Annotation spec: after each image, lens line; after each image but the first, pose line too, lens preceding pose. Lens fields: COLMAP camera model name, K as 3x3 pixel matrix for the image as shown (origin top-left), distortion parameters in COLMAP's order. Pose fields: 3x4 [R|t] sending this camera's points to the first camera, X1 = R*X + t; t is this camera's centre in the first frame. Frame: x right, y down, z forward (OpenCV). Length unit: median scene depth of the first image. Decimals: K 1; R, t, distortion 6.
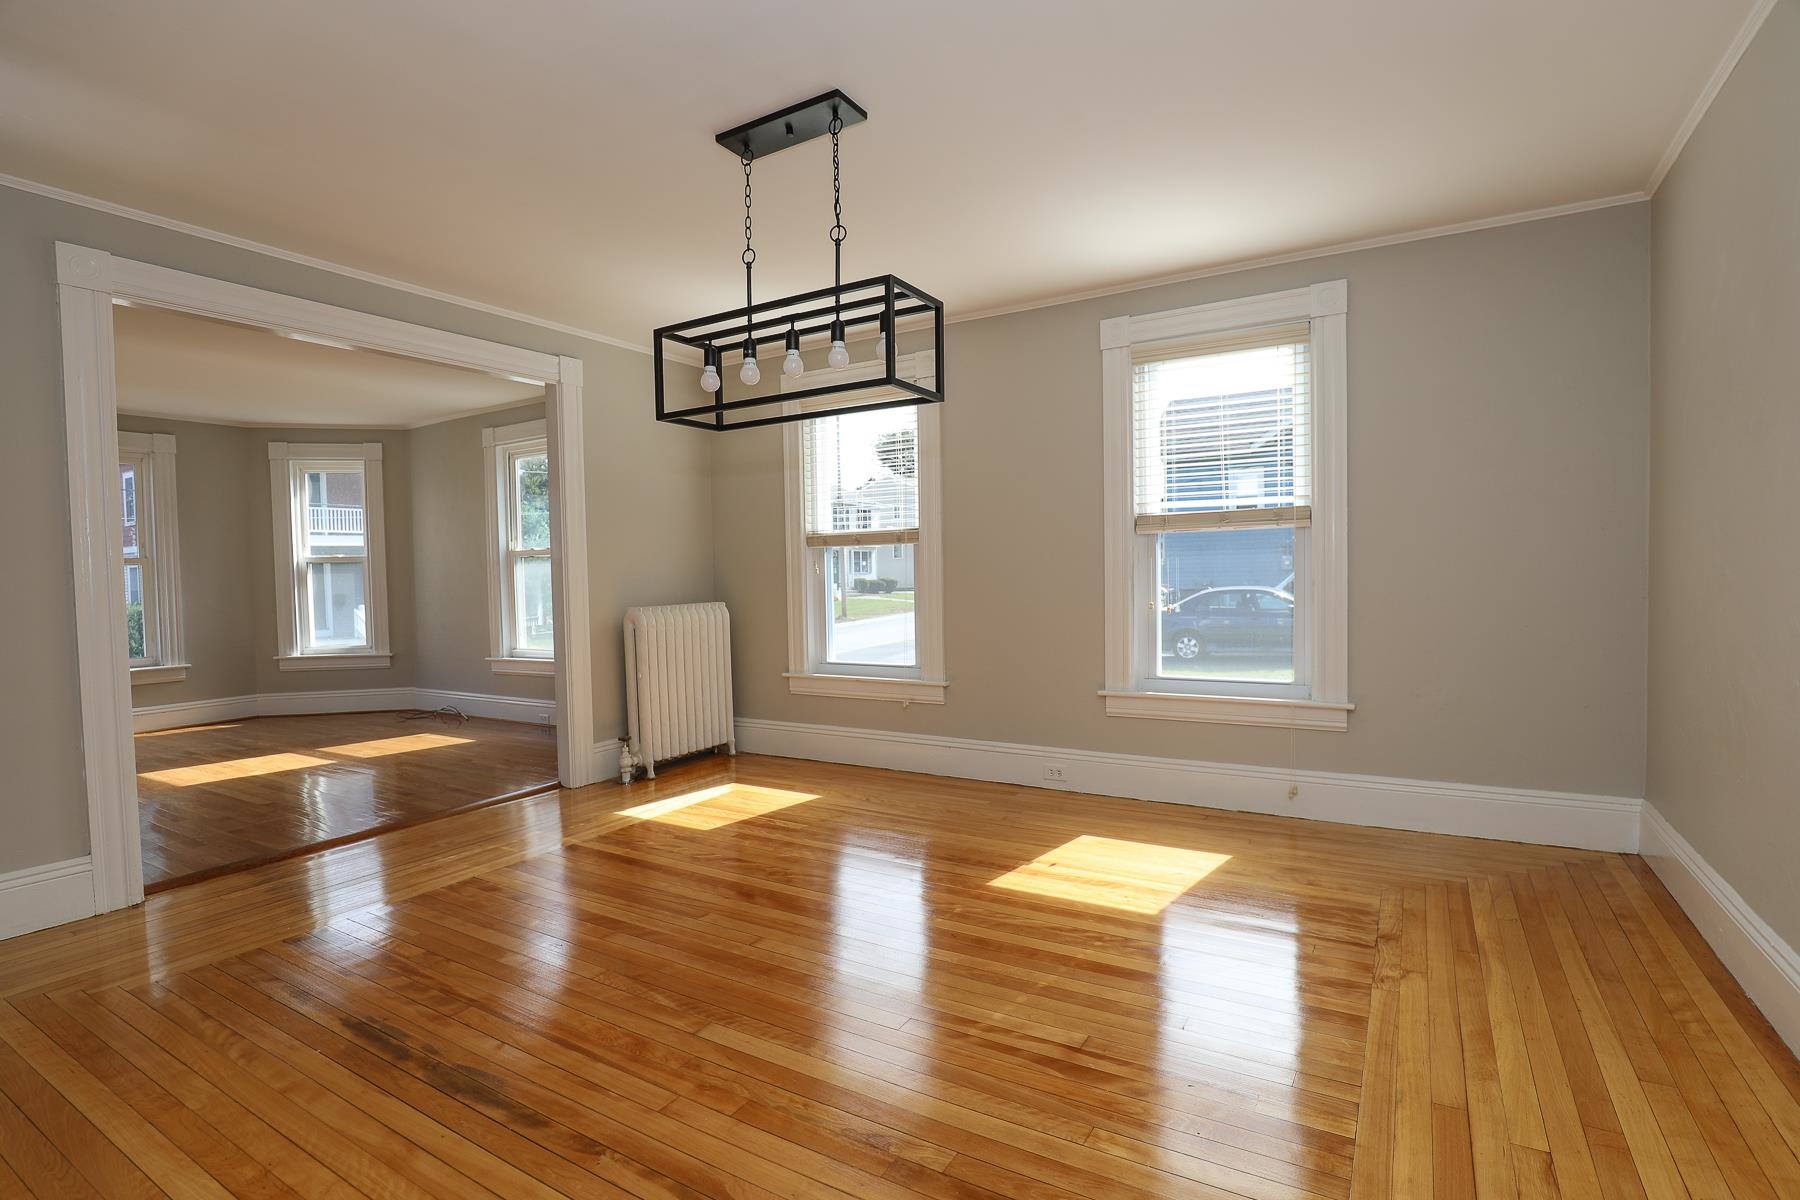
lens RADIAL K [[840.4, 0, 895.2], [0, 840.4, 605.6], [0, 0, 1]] dist [-0.029746, 0.004169]
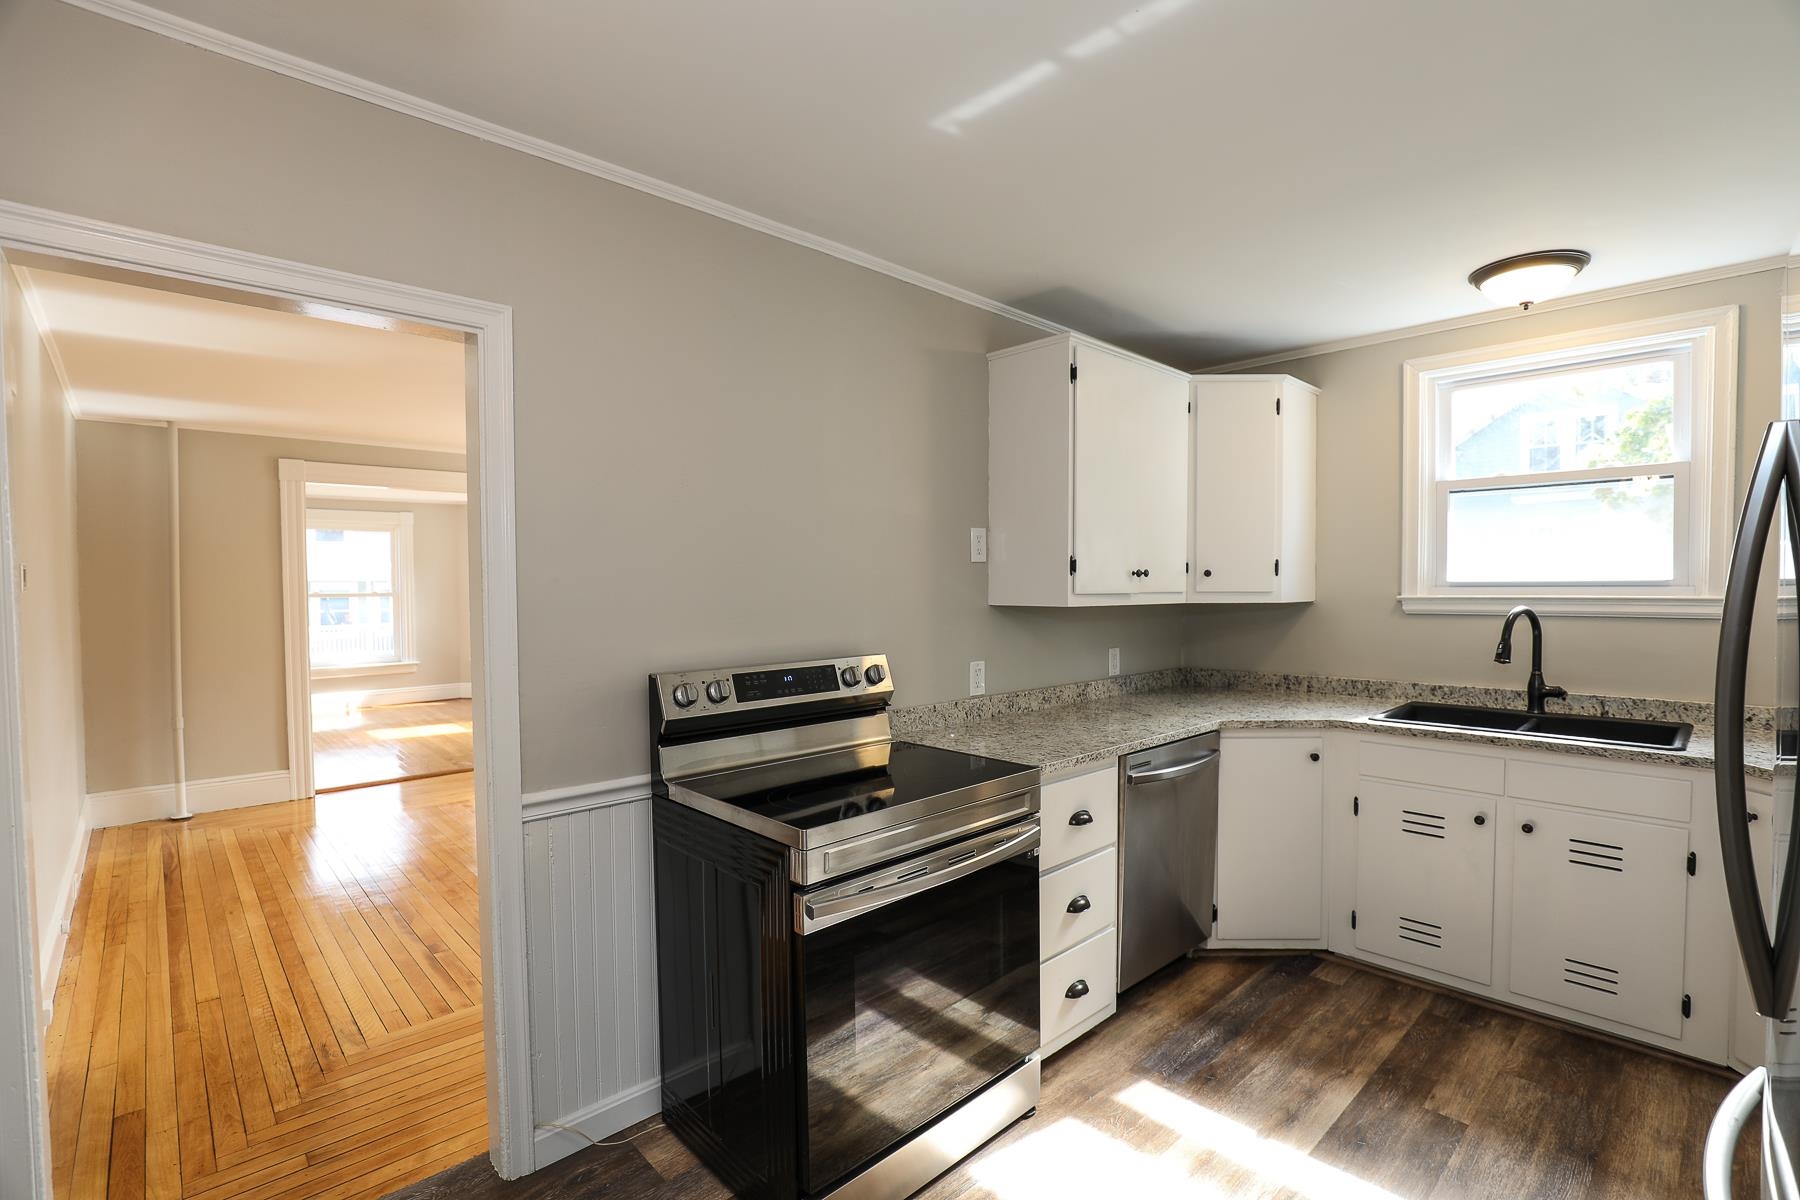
lens RADIAL K [[840.4, 0, 904.0], [0, 840.4, 607.7], [0, 0, 1]] dist [-0.029746, 0.004169]
pose [[0.957225, 0.025348, -0.288231, 0.834834], [-0.026842, 0.999639, -0.001233, -0.096675], [0.288096, 0.008916, 0.957560, -0.395859]]
